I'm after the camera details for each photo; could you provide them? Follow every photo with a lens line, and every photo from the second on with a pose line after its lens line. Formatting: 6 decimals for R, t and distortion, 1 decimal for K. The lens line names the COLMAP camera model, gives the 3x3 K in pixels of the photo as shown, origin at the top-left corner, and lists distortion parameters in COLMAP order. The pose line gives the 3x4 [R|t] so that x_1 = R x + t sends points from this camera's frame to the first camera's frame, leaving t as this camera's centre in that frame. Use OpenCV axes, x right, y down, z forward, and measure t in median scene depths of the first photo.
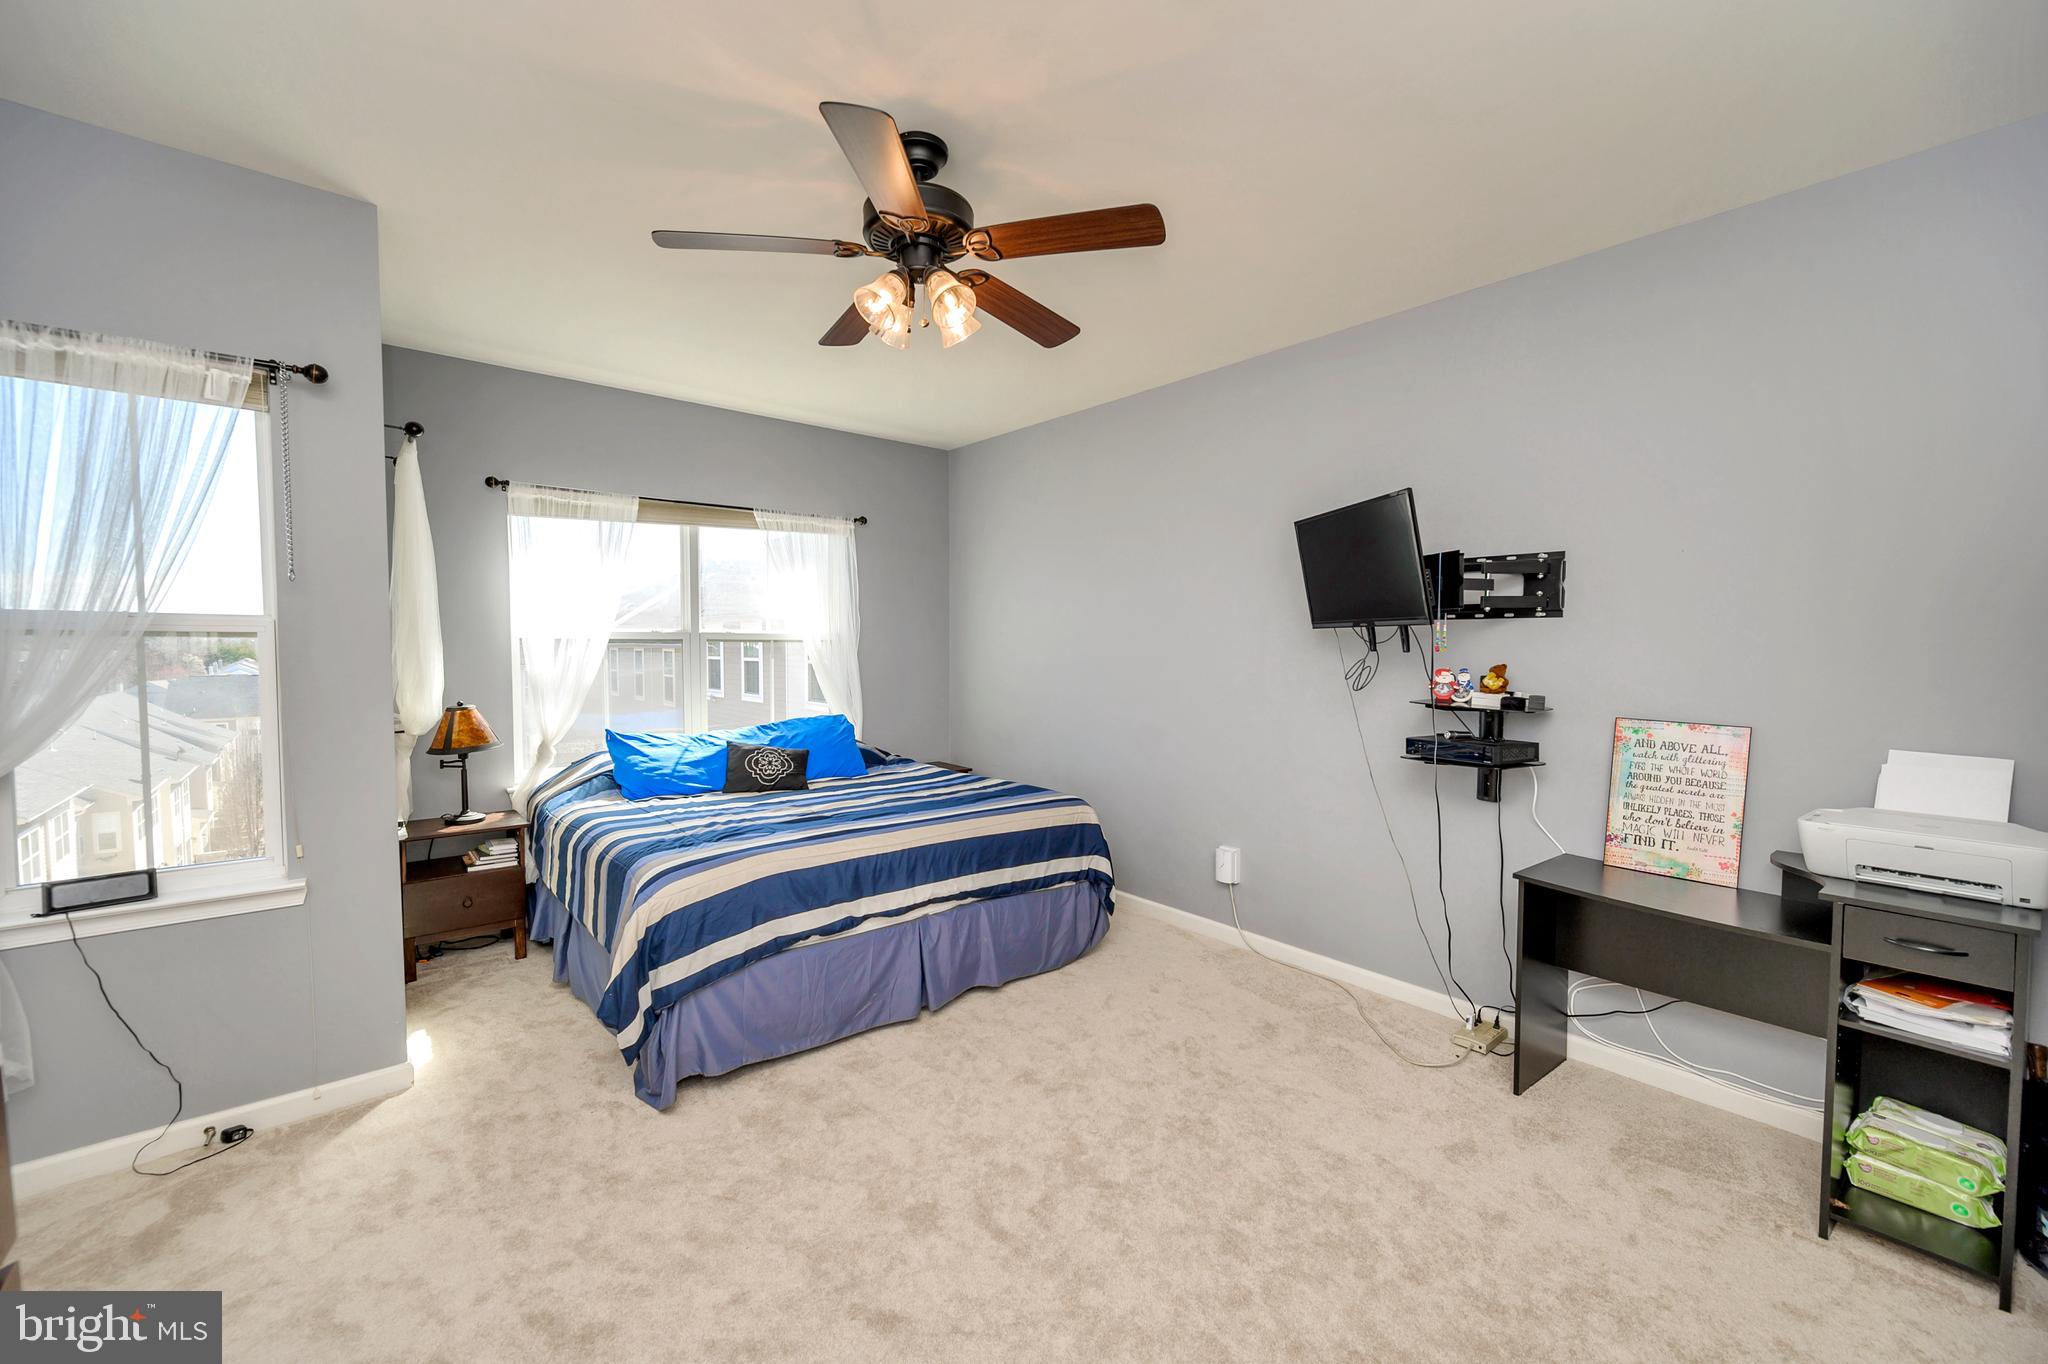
lens RADIAL K [[808.4, 0, 1028.8], [0, 808.4, 682.1], [0, 0, 1]] dist [0.001425, -0.000714]
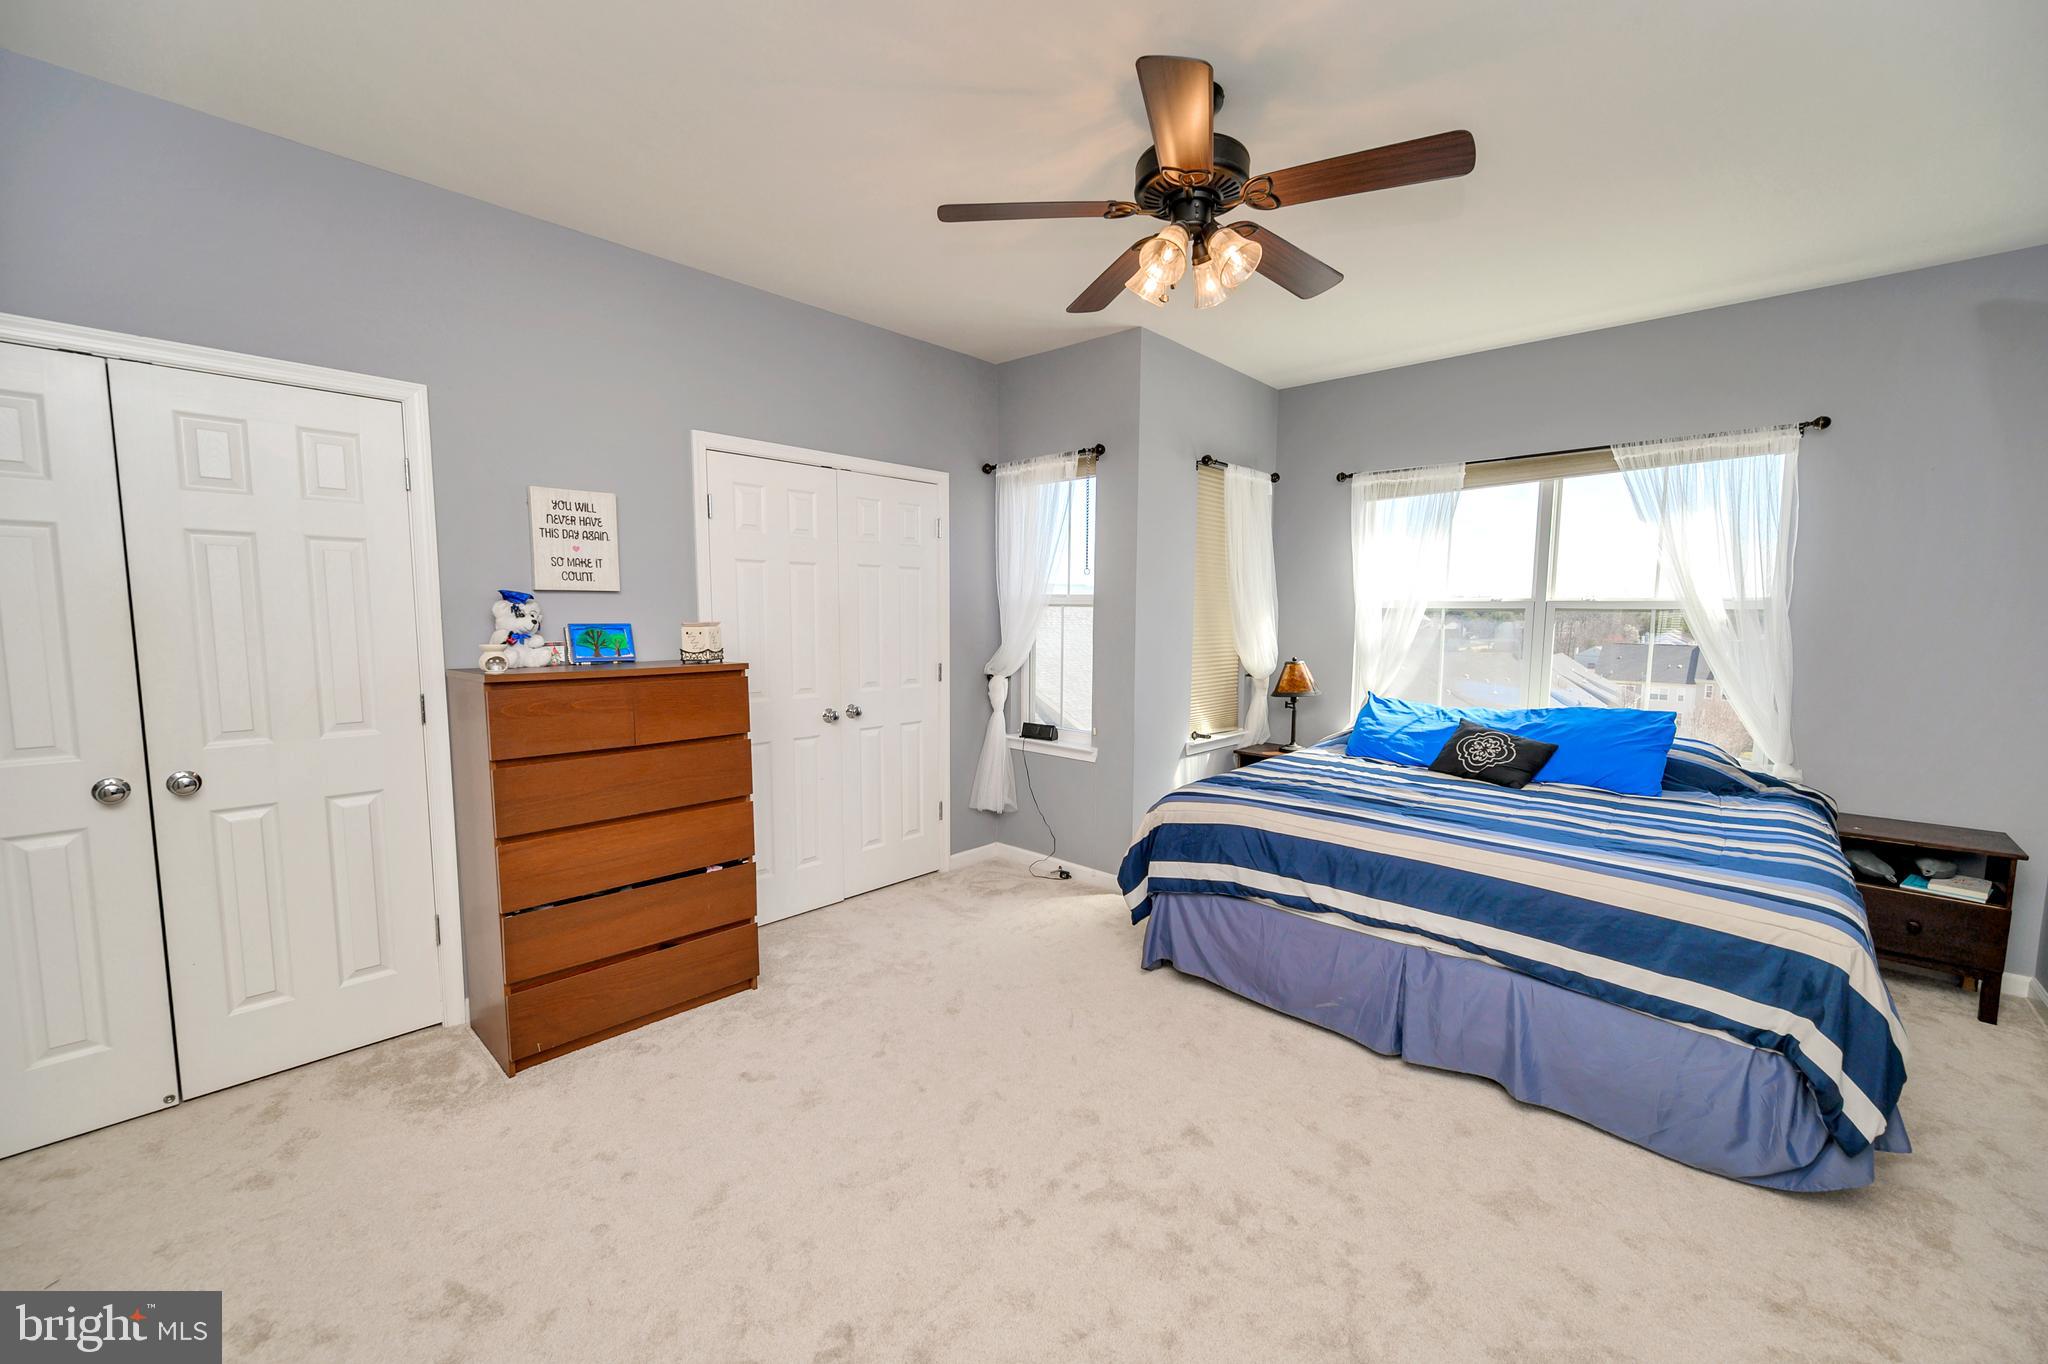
lens RADIAL K [[808.4, 0, 1038.7], [0, 808.4, 687.1], [0, 0, 1]] dist [0.001425, -0.000714]
pose [[0.129627, 0.092675, -0.987222, 0.568386], [-0.053830, 0.994812, 0.086319, -0.019983], [0.990101, 0.041953, 0.133944, 0.473249]]
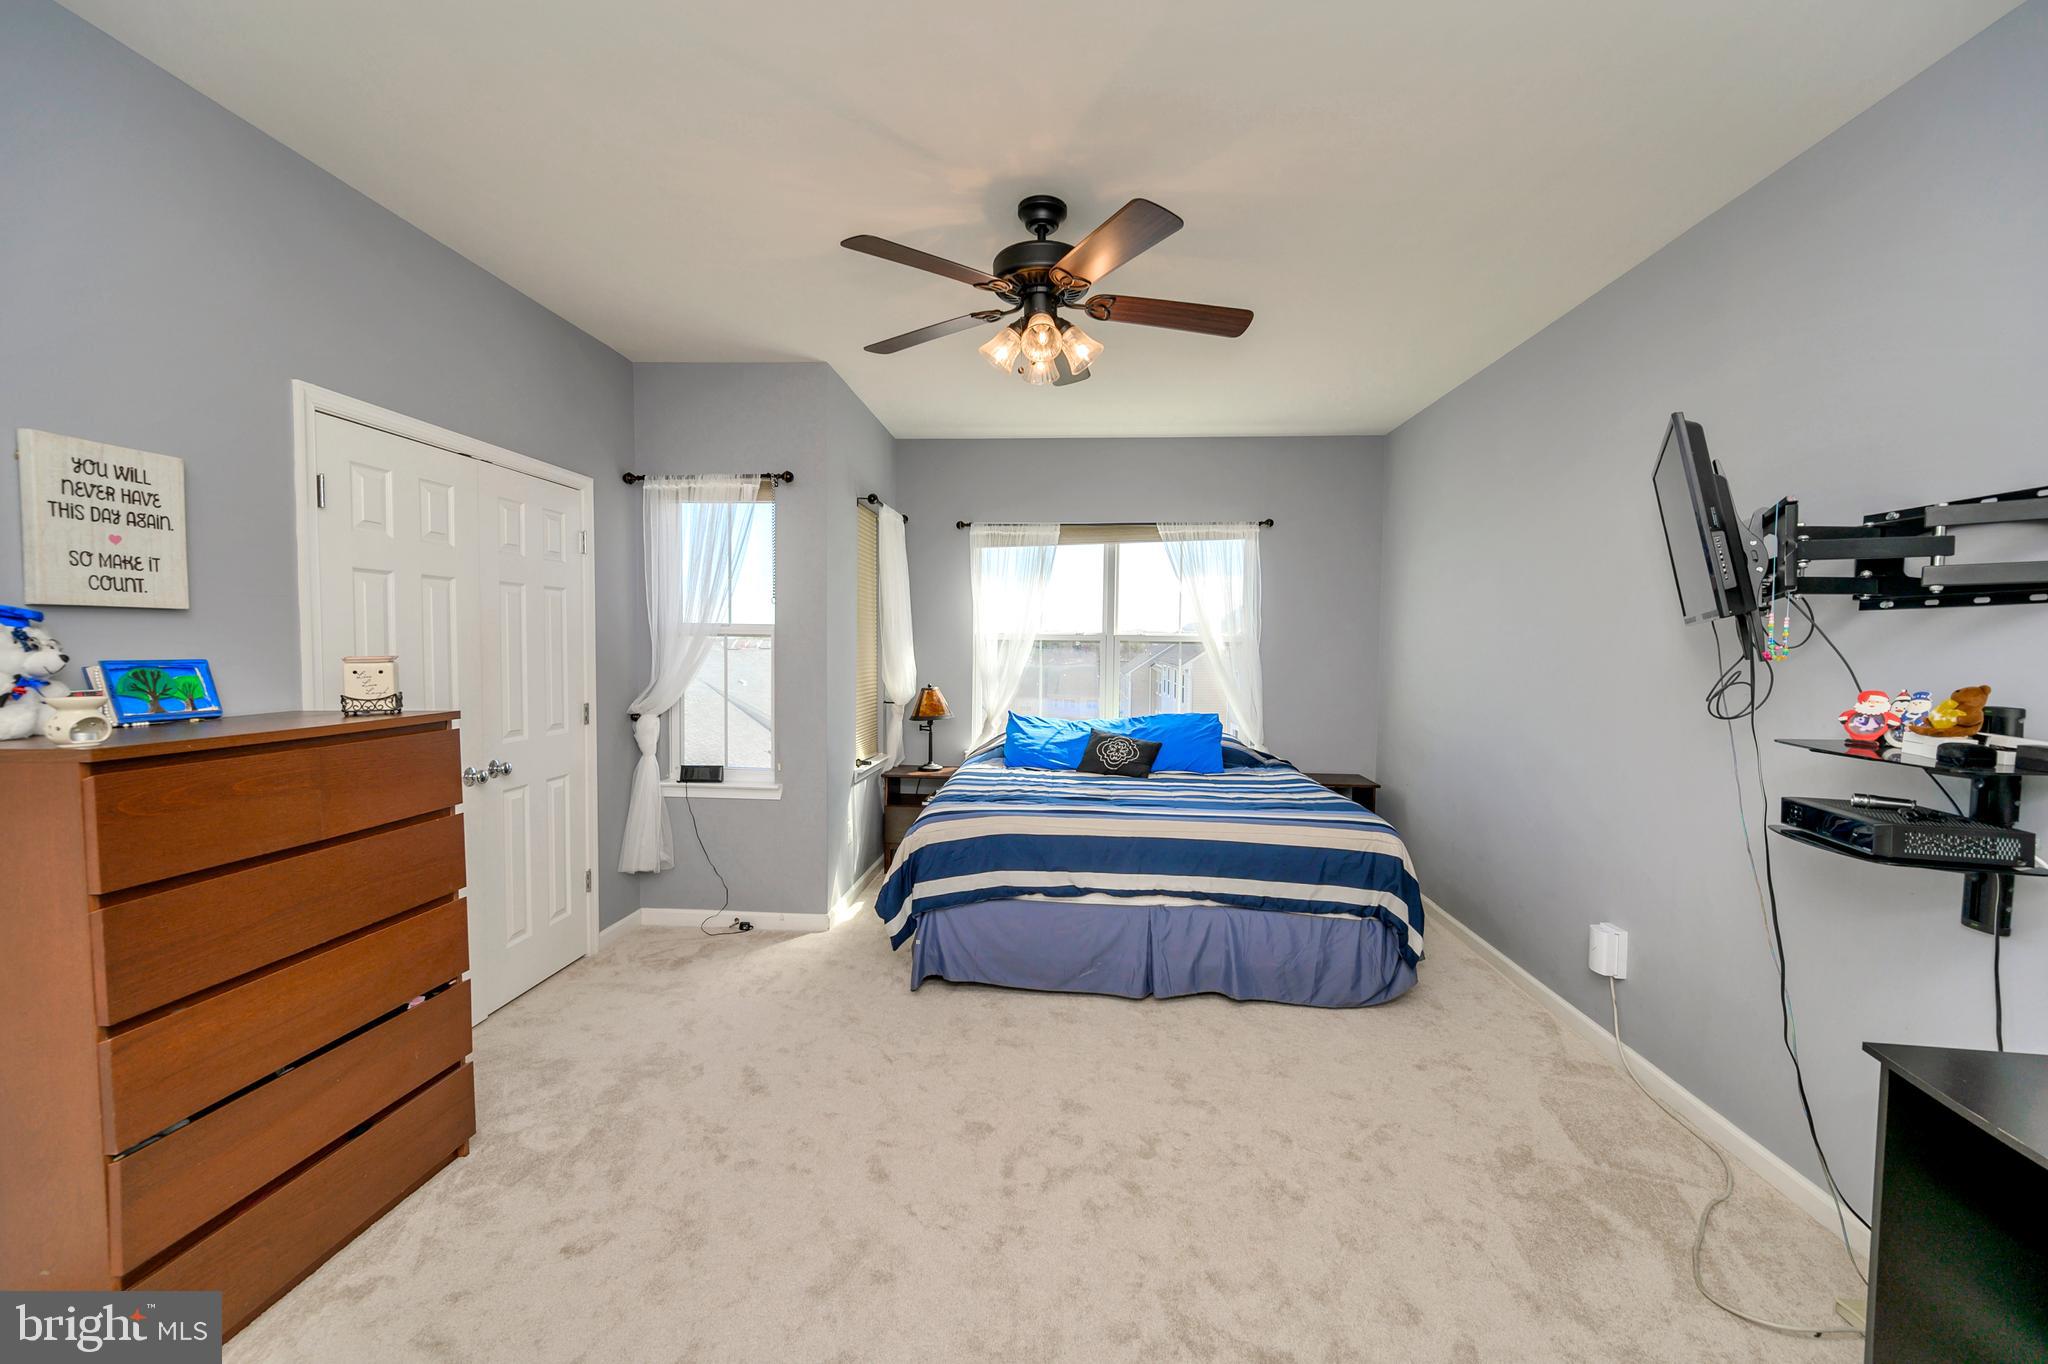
lens RADIAL K [[808.4, 0, 1028.6], [0, 808.4, 679.6], [0, 0, 1]] dist [0.001425, -0.000714]
pose [[0.716990, 0.036815, -0.696110, 0.440088], [-0.042832, 0.999044, 0.008719, -0.003565], [0.695766, 0.023564, 0.717882, 0.122225]]
